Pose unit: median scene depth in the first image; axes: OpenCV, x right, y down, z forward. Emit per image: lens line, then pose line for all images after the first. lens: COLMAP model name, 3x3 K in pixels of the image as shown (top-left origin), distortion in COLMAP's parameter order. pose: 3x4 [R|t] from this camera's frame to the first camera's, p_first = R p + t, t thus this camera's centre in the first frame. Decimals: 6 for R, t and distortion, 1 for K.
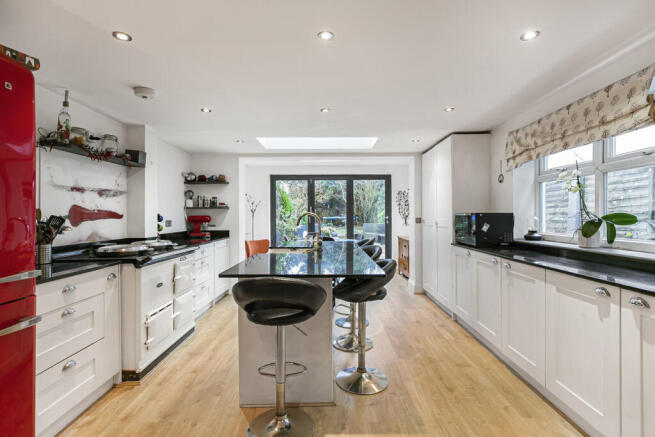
lens RADIAL K [[311.6, 0, 328.6], [0, 311.6, 217.1], [0, 0, 1]] dist [-0.001796, 0.001196]
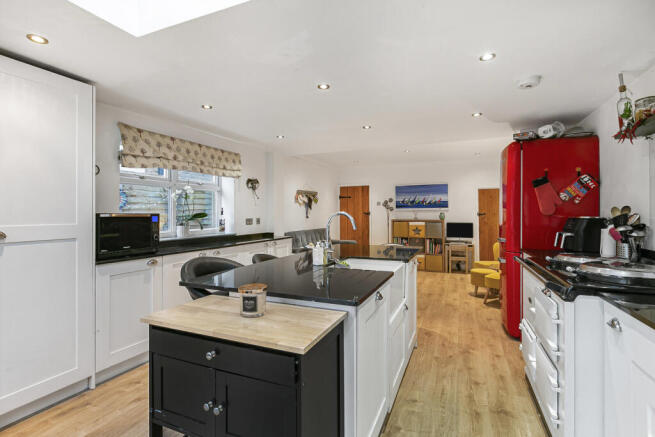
lens RADIAL K [[311.6, 0, 327.2], [0, 311.6, 211.3], [0, 0, 1]] dist [-0.001796, 0.001196]
pose [[-0.915643, 0.009534, 0.401879, -0.389524], [0.010703, 0.999942, 0.000665, -0.019326], [-0.401849, 0.004911, -0.915693, 1.966634]]
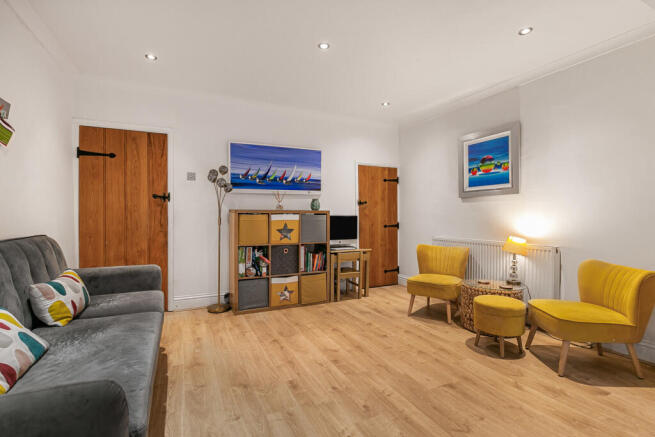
lens RADIAL K [[311.6, 0, 330.4], [0, 311.6, 216.0], [0, 0, 1]] dist [-0.001796, 0.001196]
pose [[-0.901293, 0.007383, -0.433146, 0.400204], [0.000288, 0.999865, 0.016444, 0.066792], [0.433209, 0.014696, -0.901174, 0.540951]]
